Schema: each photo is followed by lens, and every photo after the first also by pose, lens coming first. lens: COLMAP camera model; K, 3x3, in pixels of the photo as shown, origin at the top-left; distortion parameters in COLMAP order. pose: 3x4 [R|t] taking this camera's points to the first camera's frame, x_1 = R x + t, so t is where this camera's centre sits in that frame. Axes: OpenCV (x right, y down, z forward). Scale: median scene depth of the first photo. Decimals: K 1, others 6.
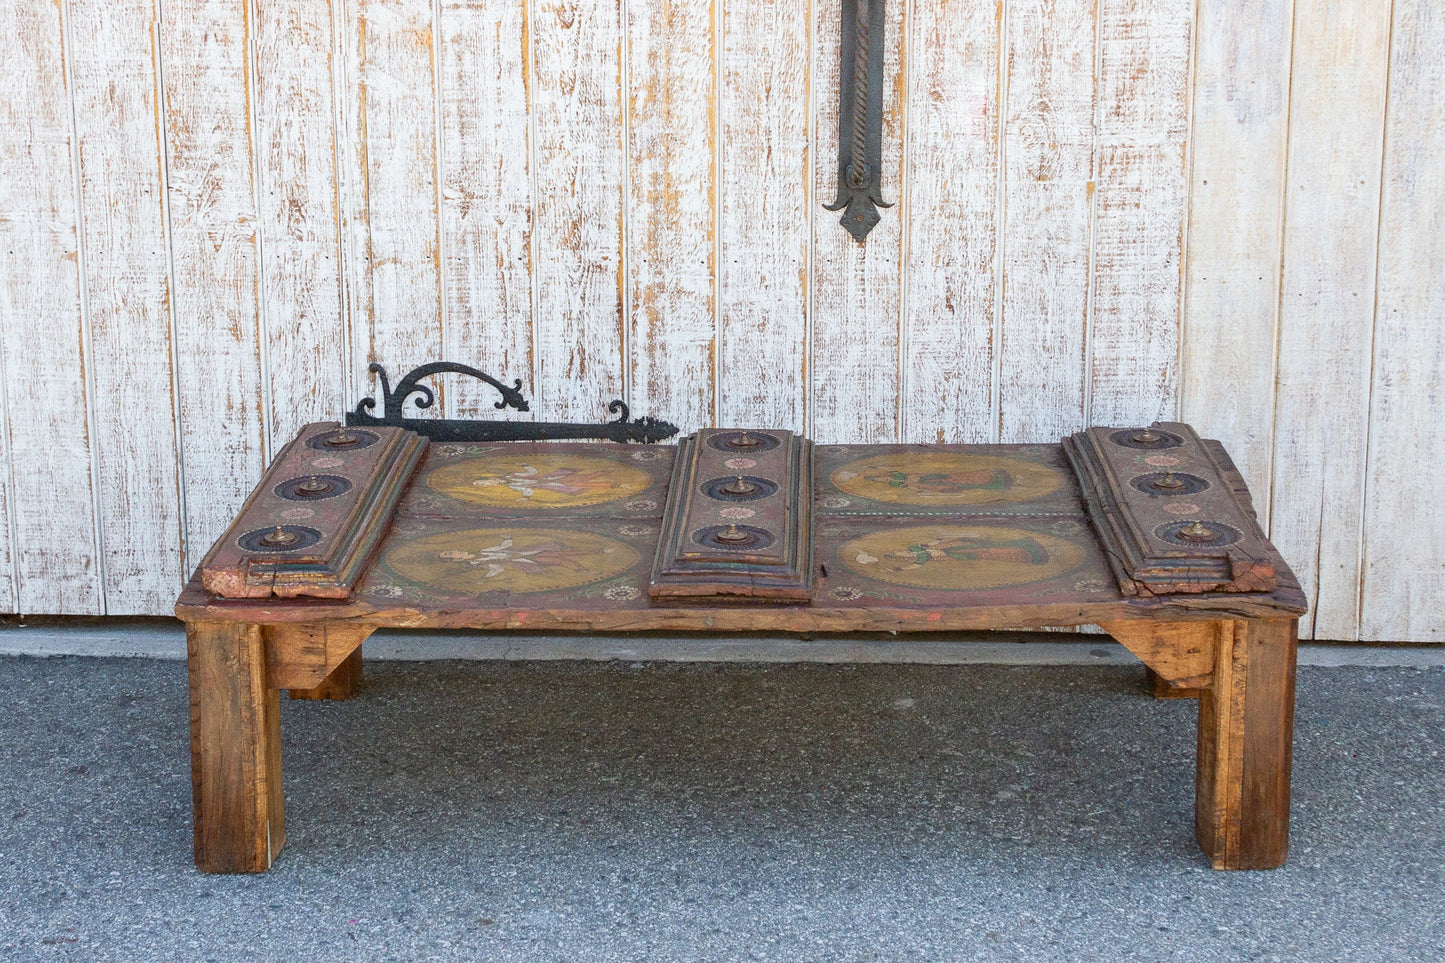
lens RADIAL K [[2385.8, 0, 714.9], [0, 2385.8, 395.1], [0, 0, 1]] dist [0.046118, -0.021965]
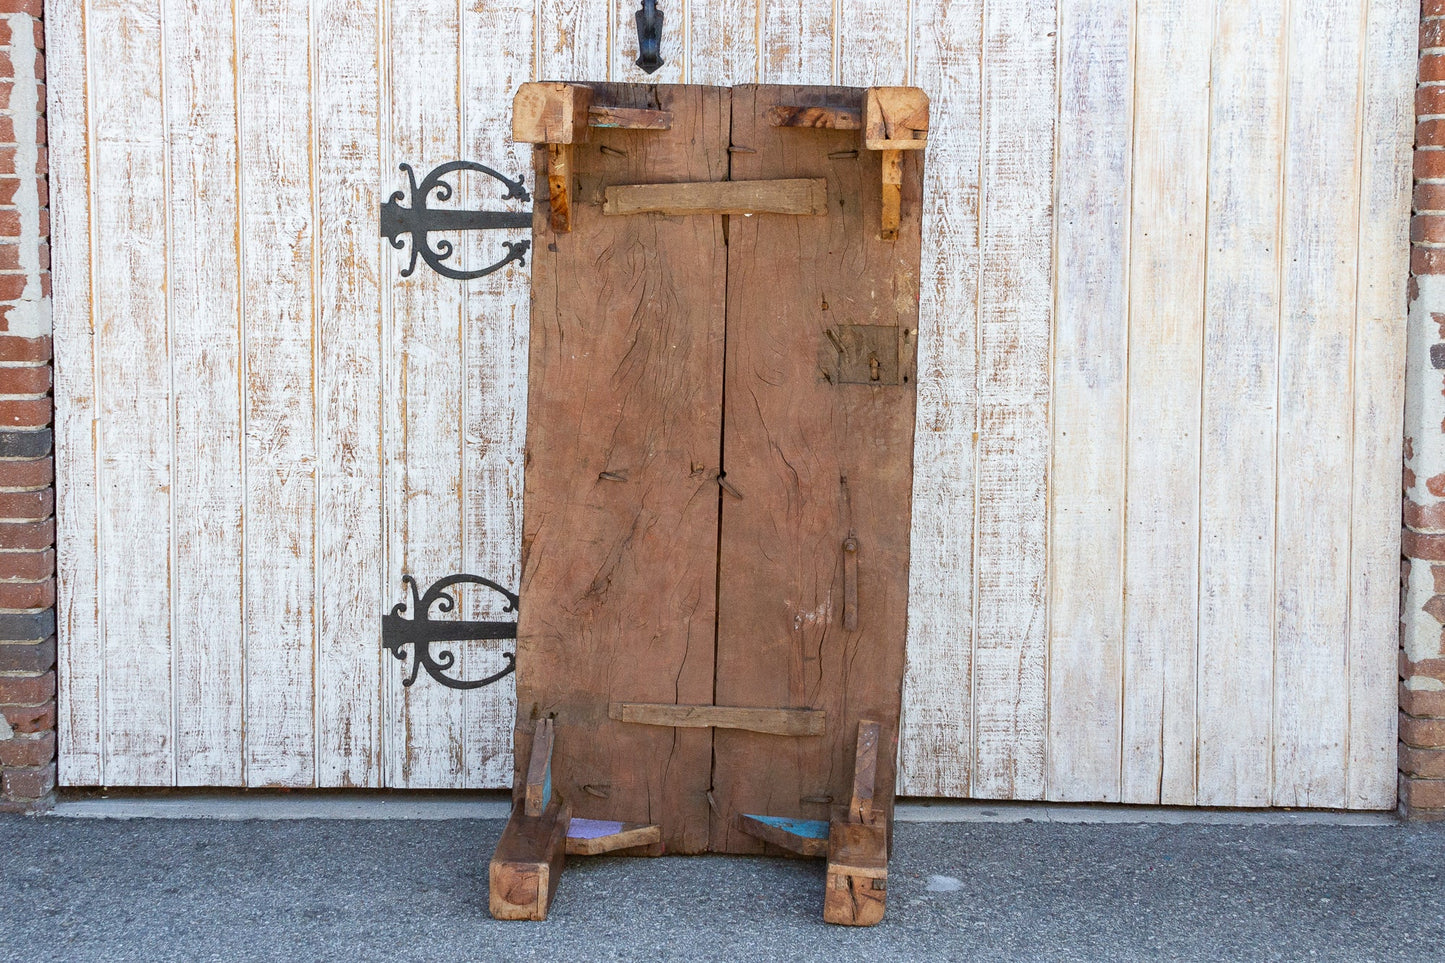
lens RADIAL K [[2532.8, 0, 700.5], [0, 2532.8, 438.8], [0, 0, 1]] dist [0.127558, 0.018647]
pose [[0.999036, 0.006579, 0.043406, -0.047905], [-0.000371, 0.989939, -0.141495, 0.104697], [-0.043900, 0.141342, 0.988987, -0.331476]]
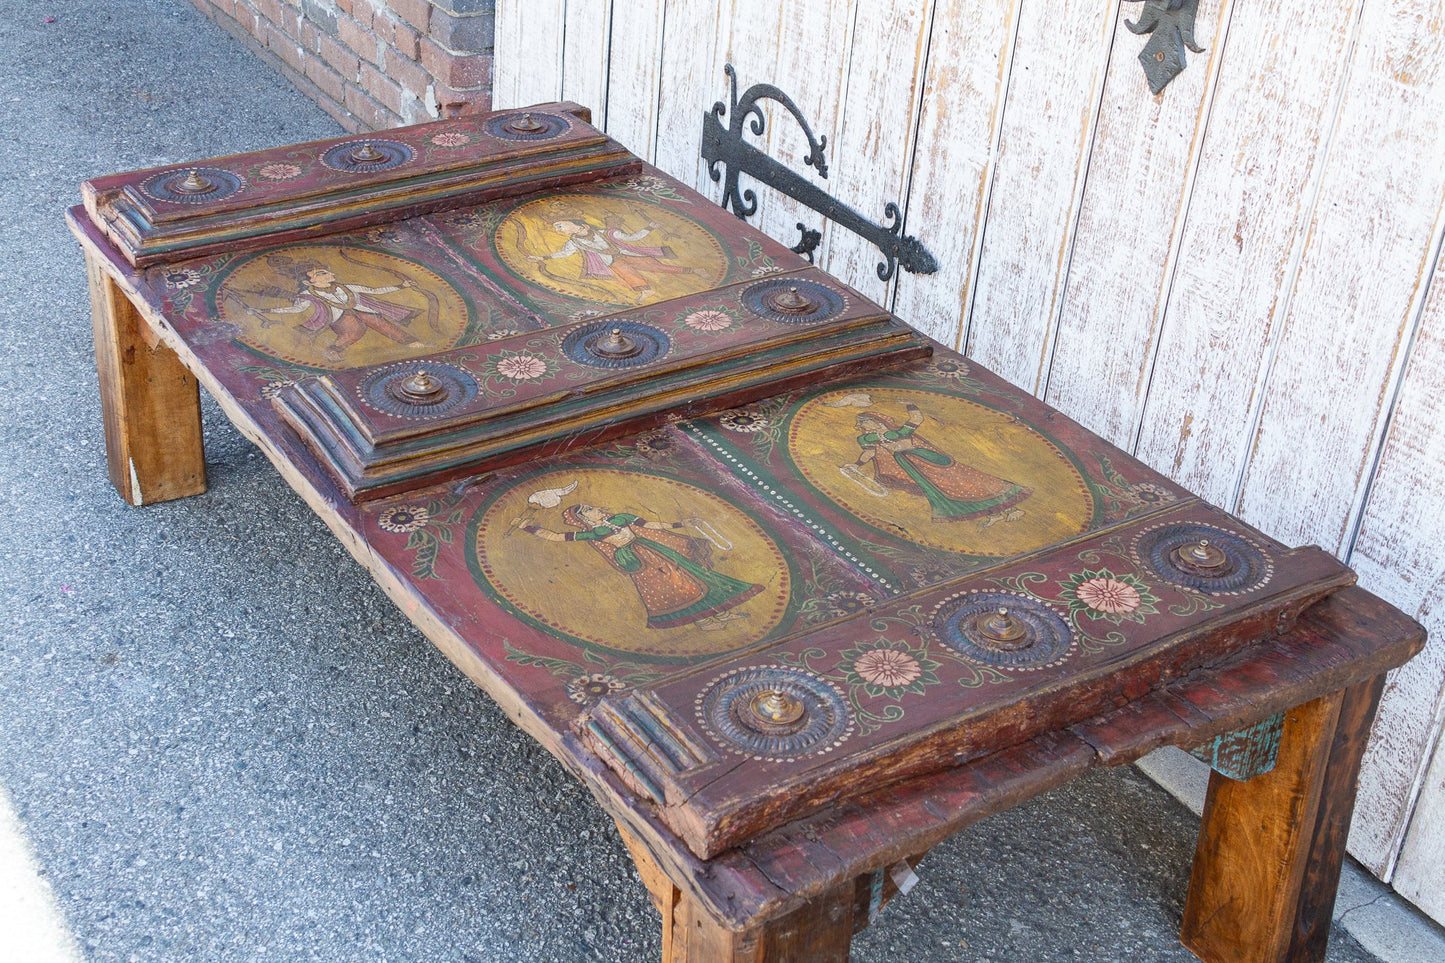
lens RADIAL K [[1914.6, 0, 726.8], [0, 1914.6, 515.3], [0, 0, 1]] dist [0.014532, 0.052539]
pose [[0.561828, 0.452492, -0.692532, 0.403838], [-0.261191, 0.891351, 0.370502, -0.123643], [0.784938, -0.027276, 0.618973, 0.580683]]
